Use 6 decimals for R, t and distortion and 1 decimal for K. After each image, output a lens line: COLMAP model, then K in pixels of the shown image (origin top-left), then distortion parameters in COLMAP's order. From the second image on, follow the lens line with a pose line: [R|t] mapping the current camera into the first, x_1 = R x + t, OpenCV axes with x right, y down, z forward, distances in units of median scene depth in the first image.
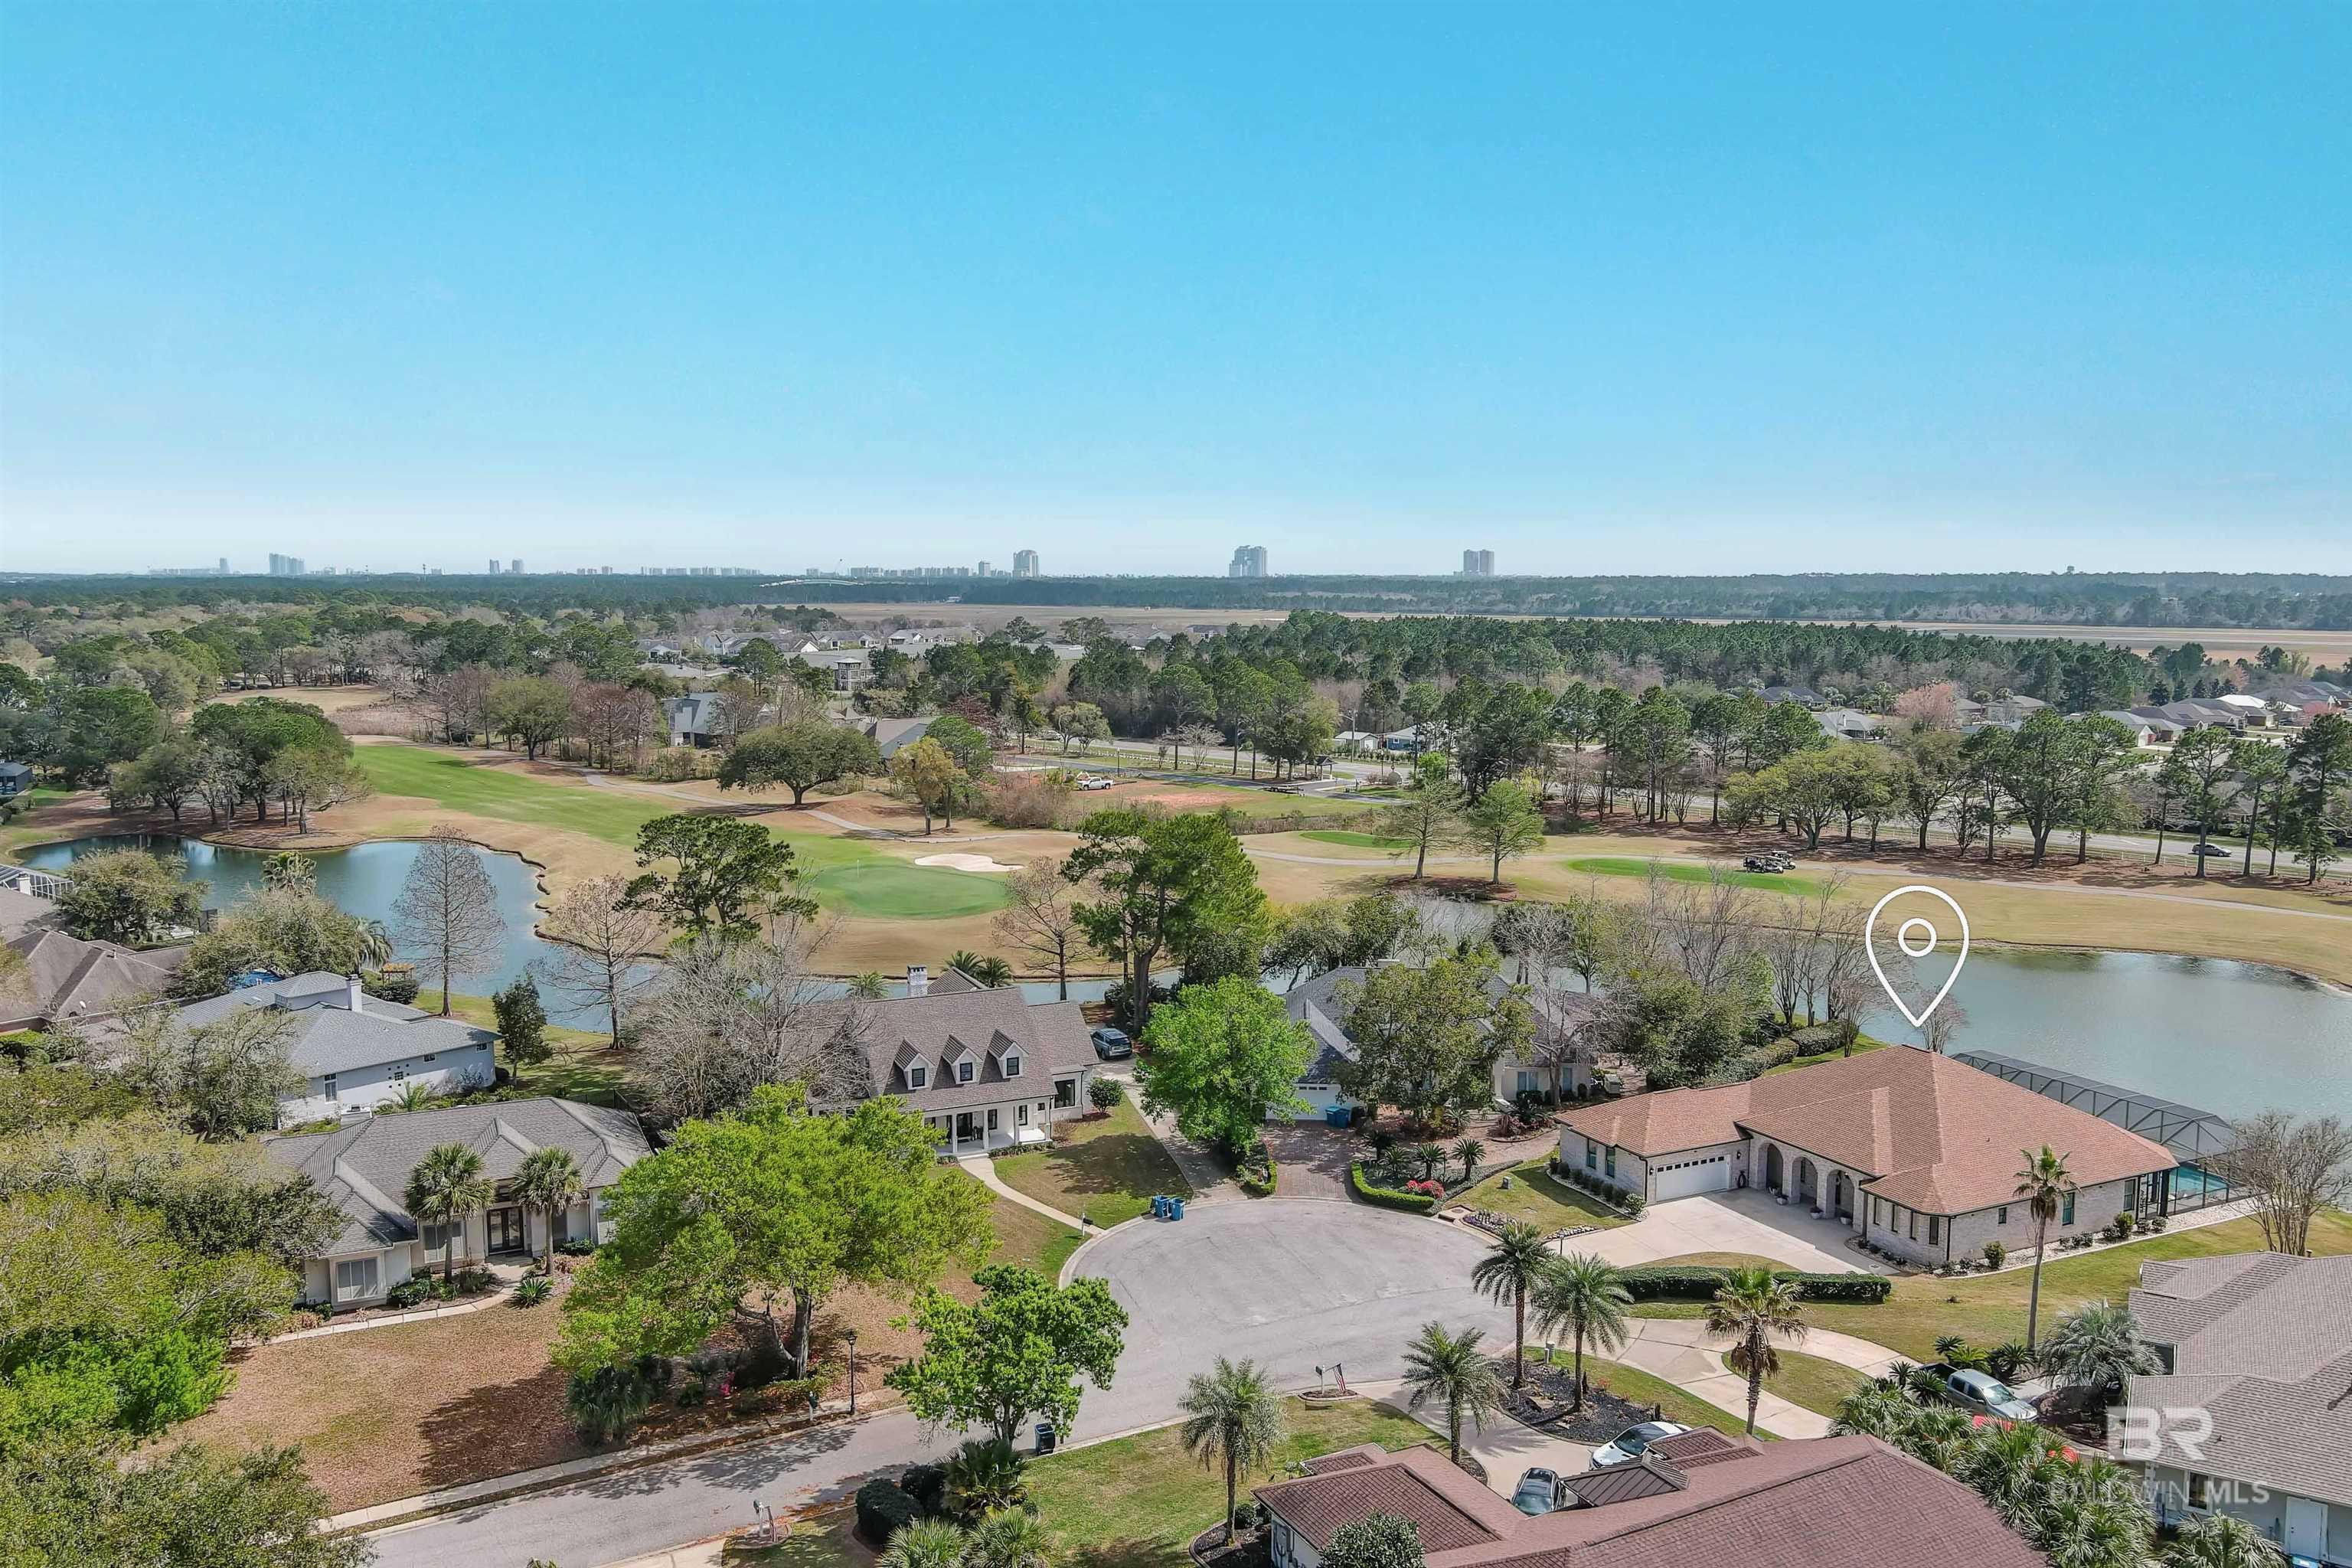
lens RADIAL K [[1821.0, 0, 1176.0], [0, 1821.0, 784.0], [0, 0, 1]] dist [0.089053, -0.137967]
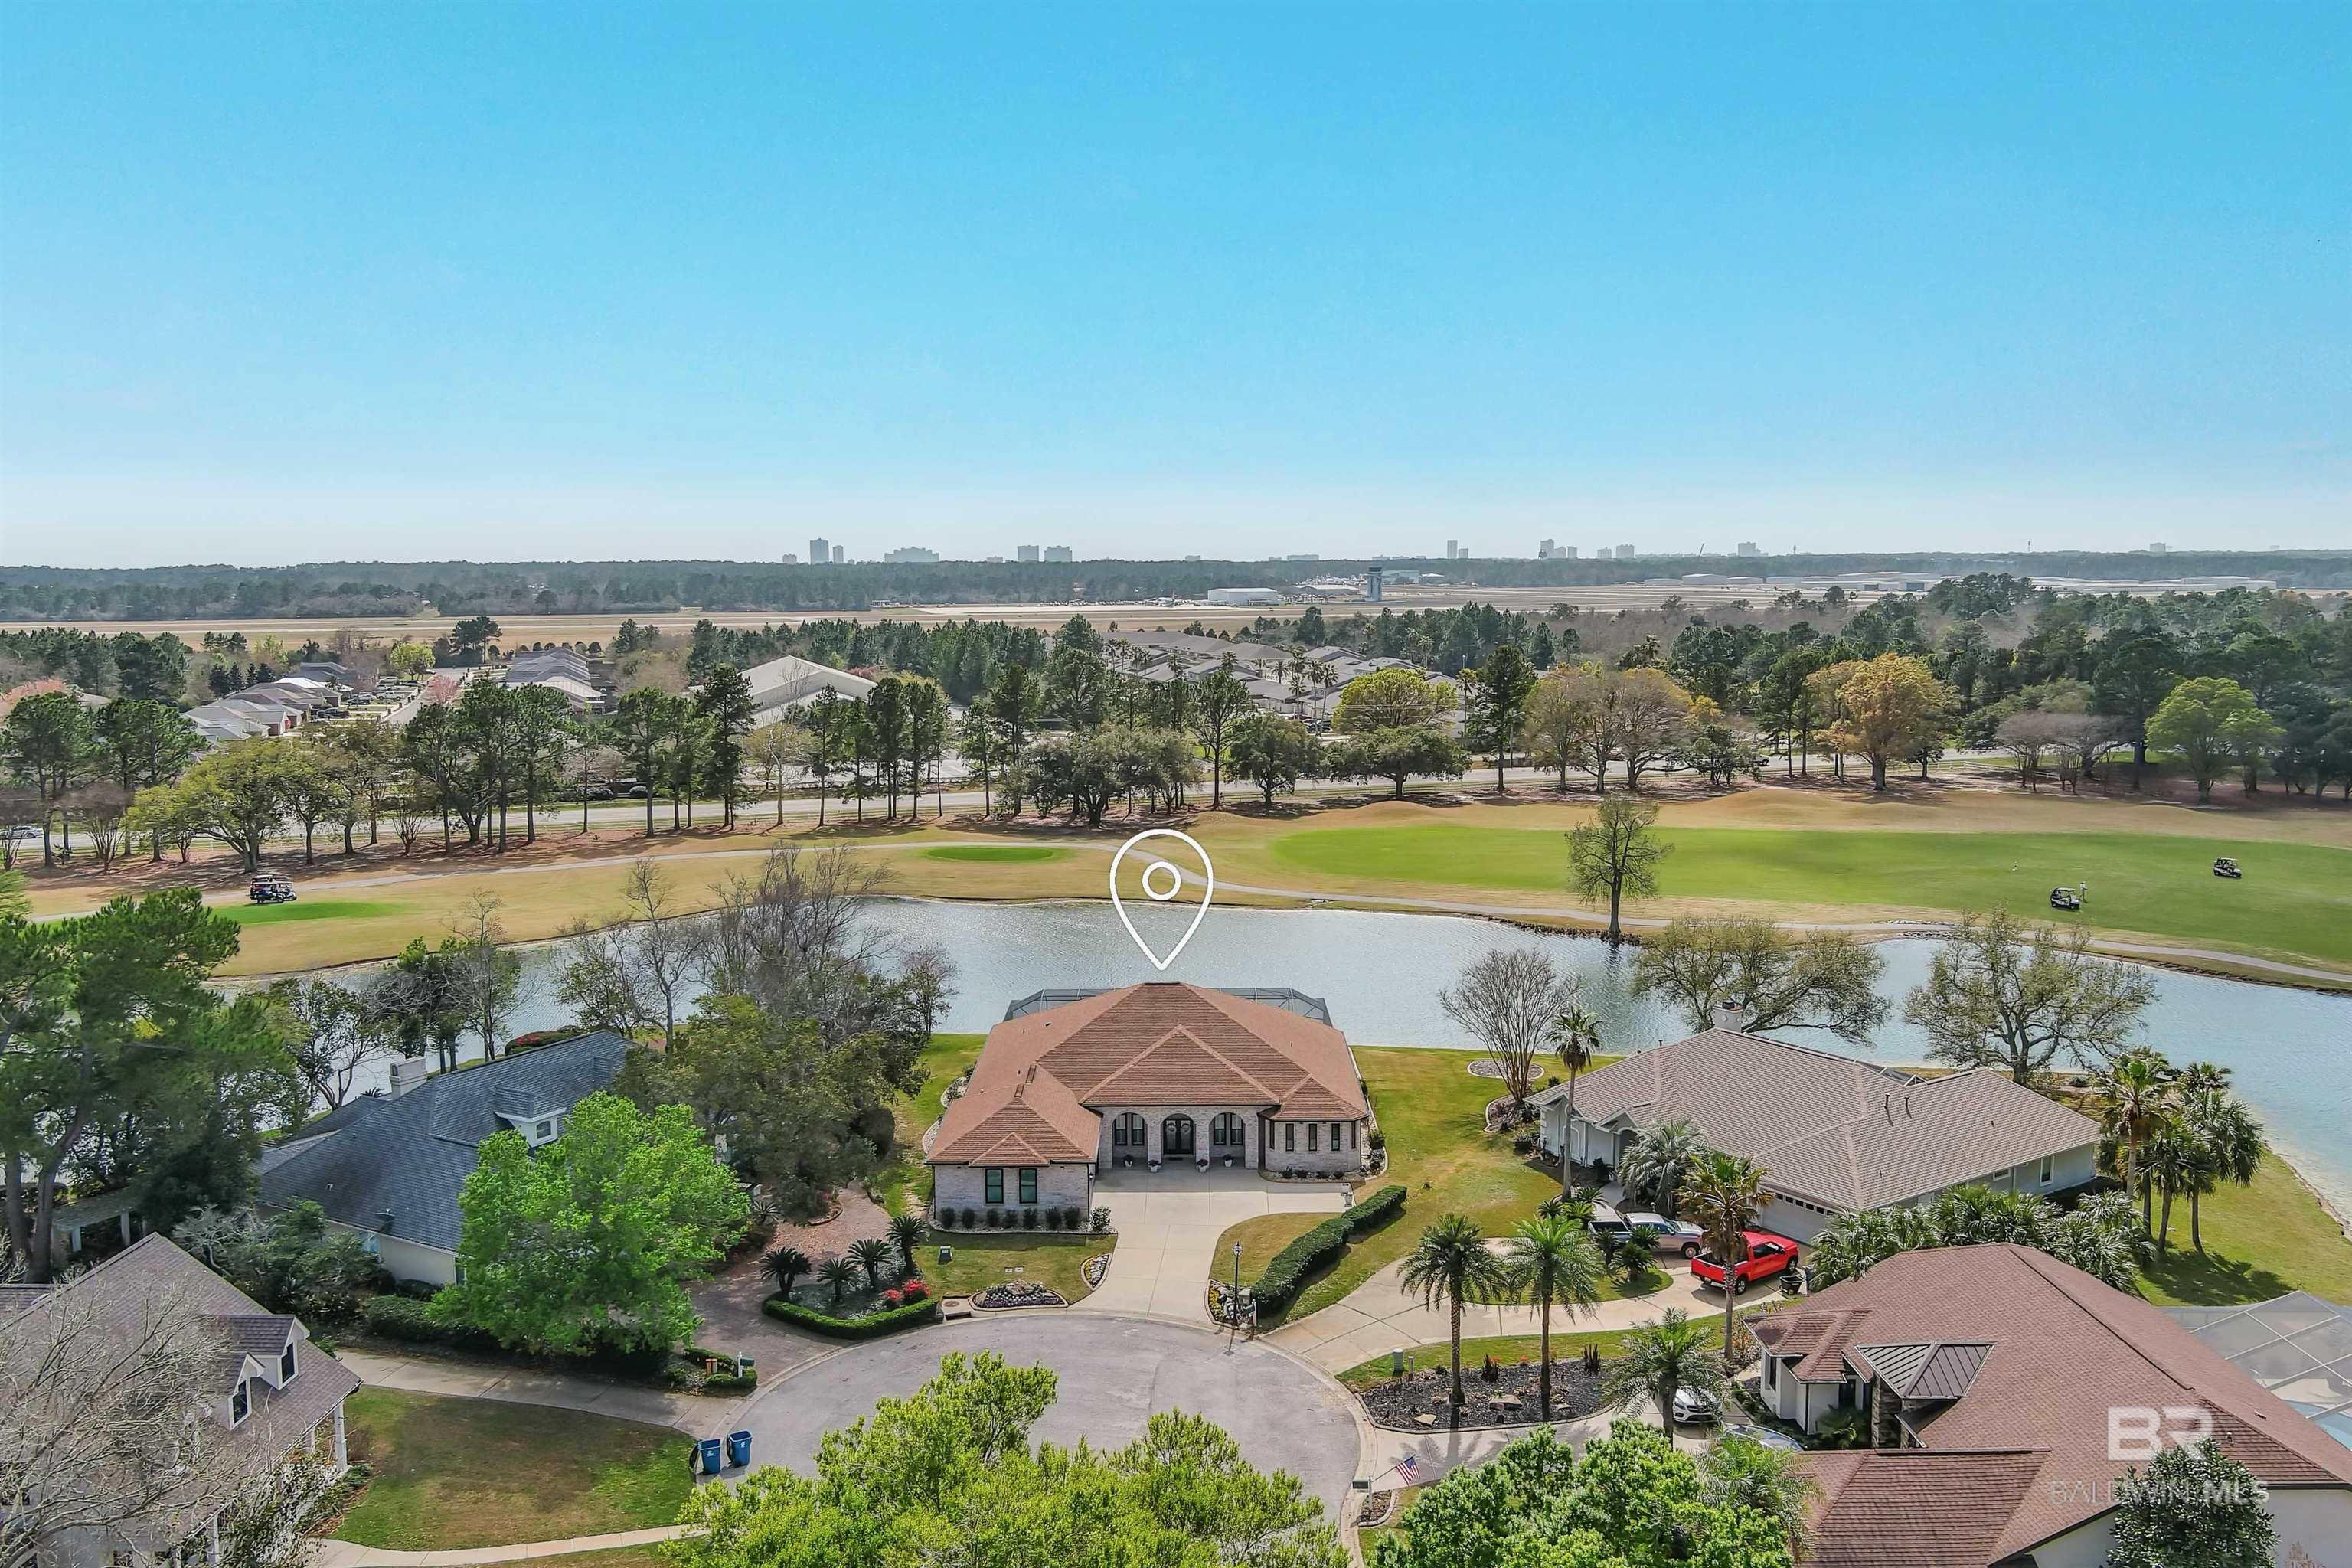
lens RADIAL K [[1821.0, 0, 1176.0], [0, 1821.0, 784.0], [0, 0, 1]] dist [0.089053, -0.137967]
pose [[0.478984, -0.133453, 0.867620, -0.468518], [0.128907, 0.988355, 0.080859, -0.058964], [-0.868307, 0.073112, 0.490609, 0.421378]]
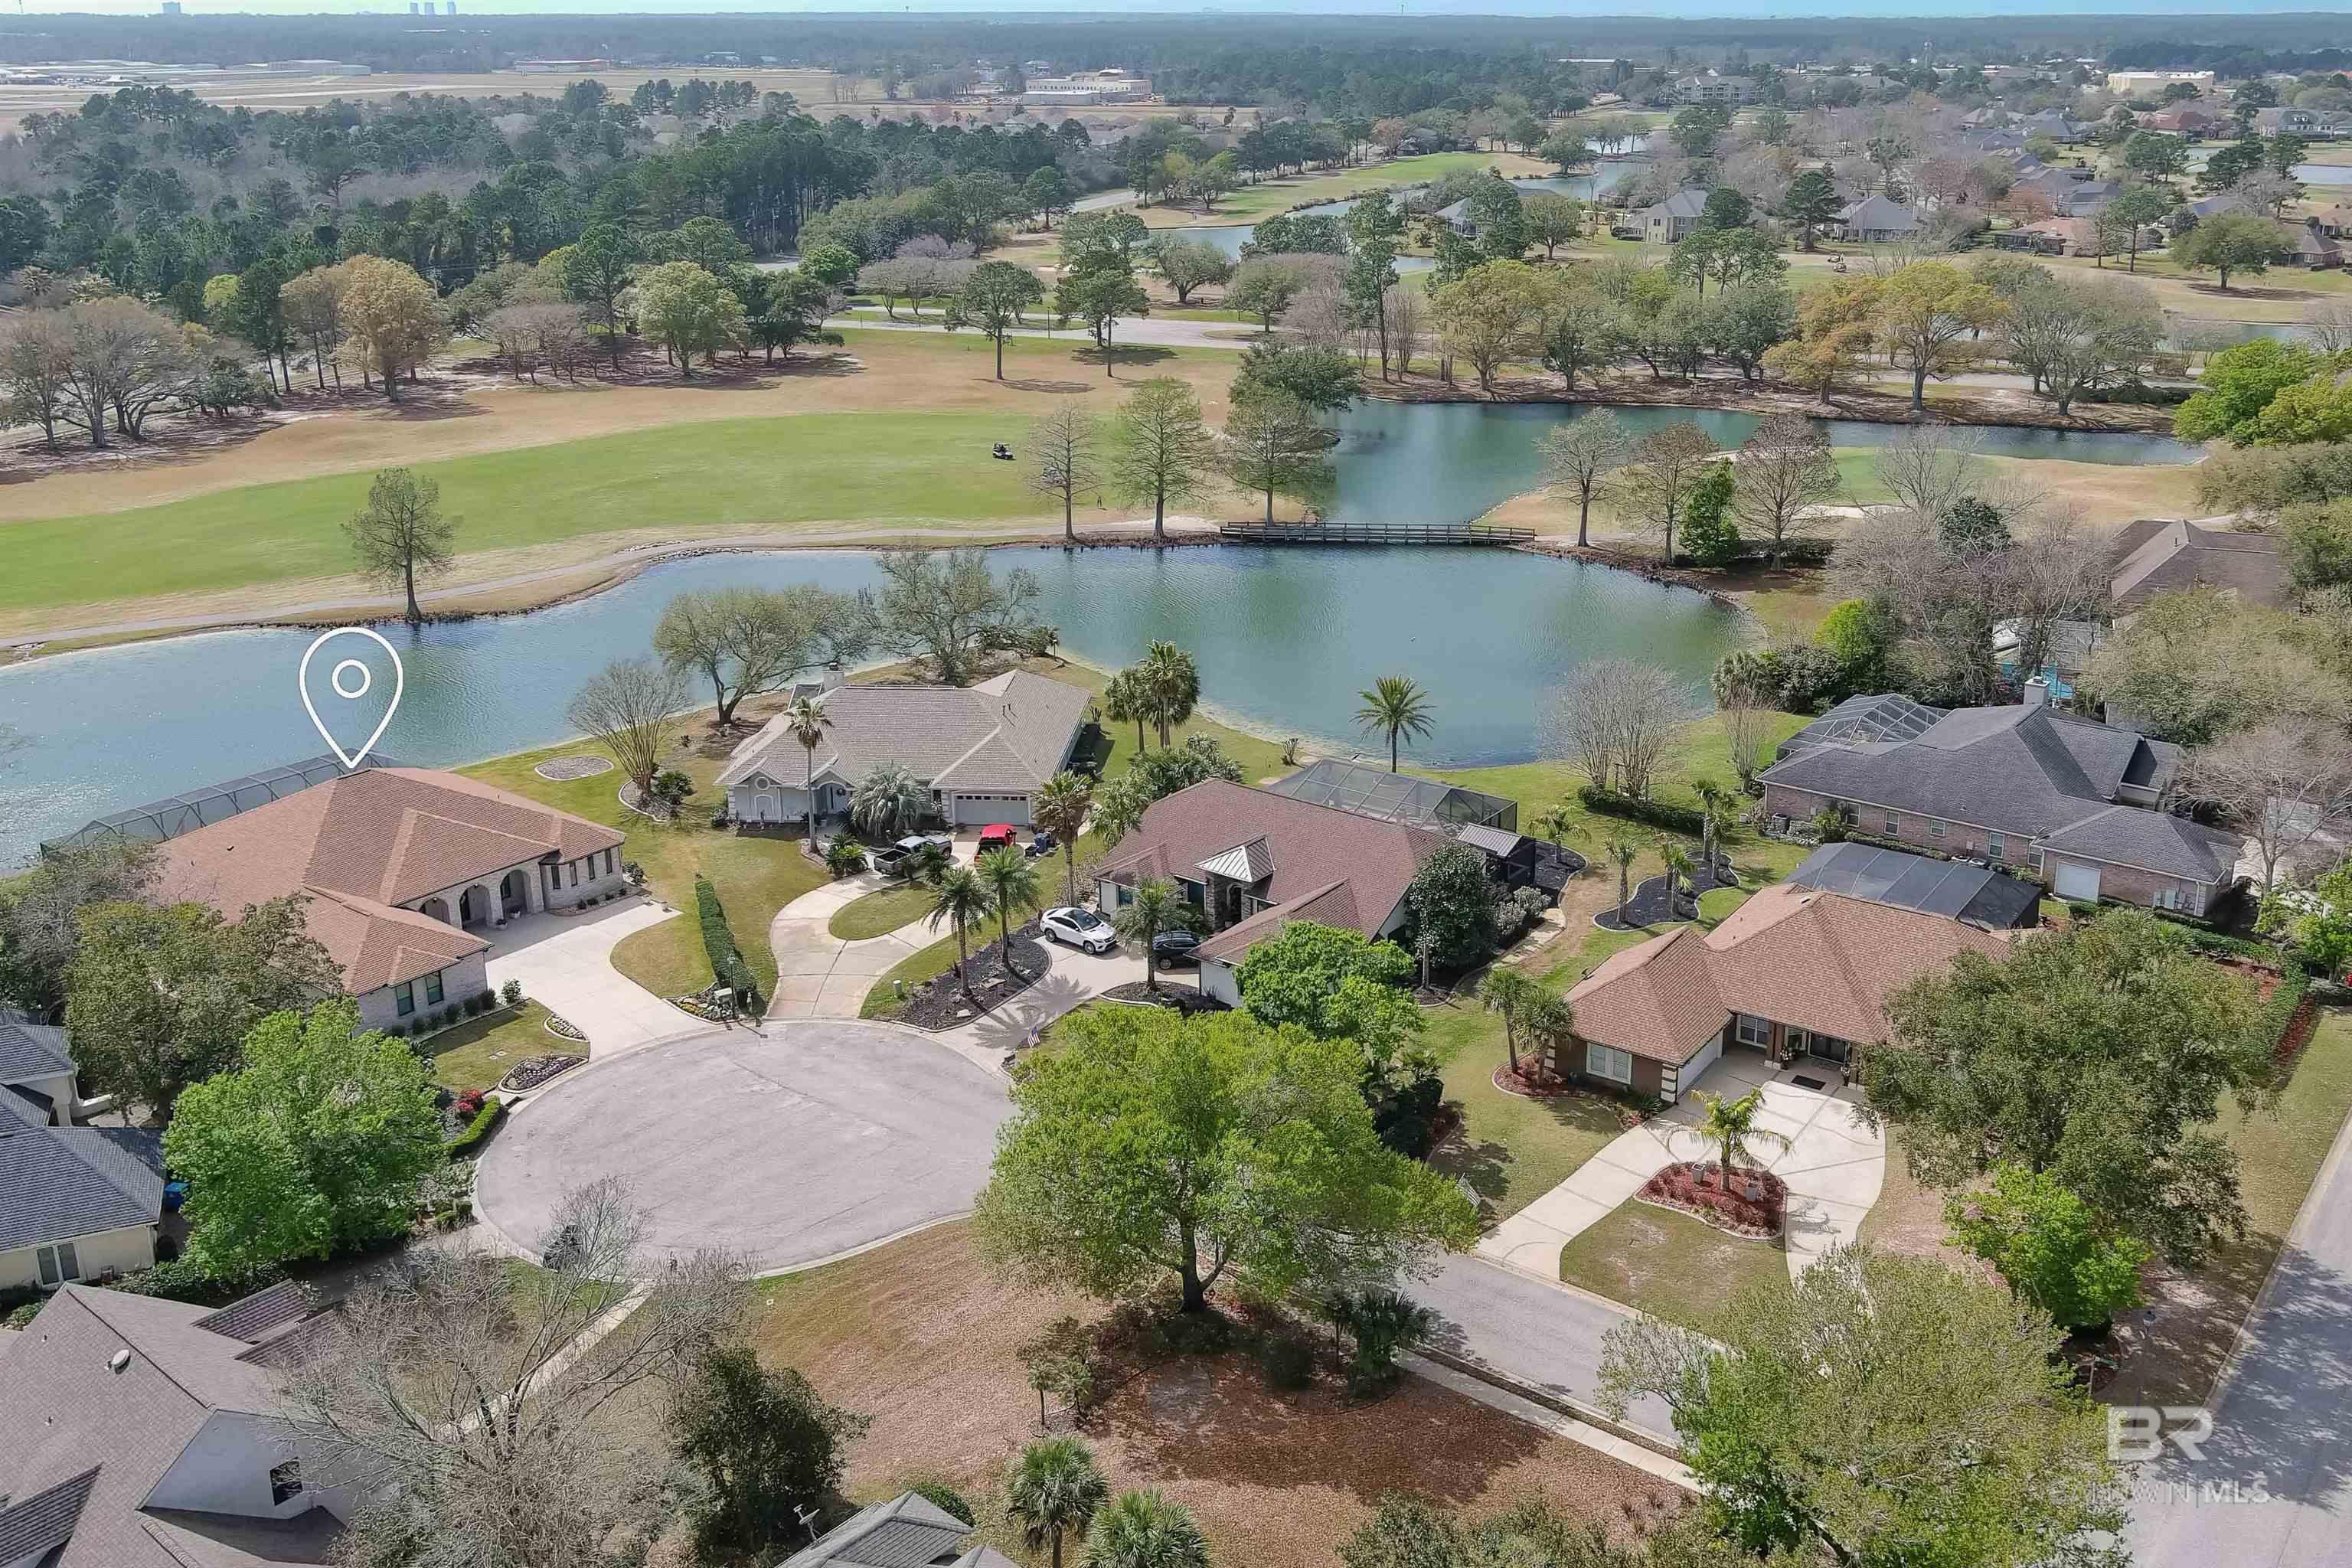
lens RADIAL K [[1821.0, 0, 1176.0], [0, 1821.0, 784.0], [0, 0, 1]] dist [0.089053, -0.137967]
pose [[-0.315709, -0.346351, 0.883385, -0.692888], [0.146866, 0.901943, 0.406115, -0.233108], [-0.937421, 0.257953, -0.233884, 0.771375]]
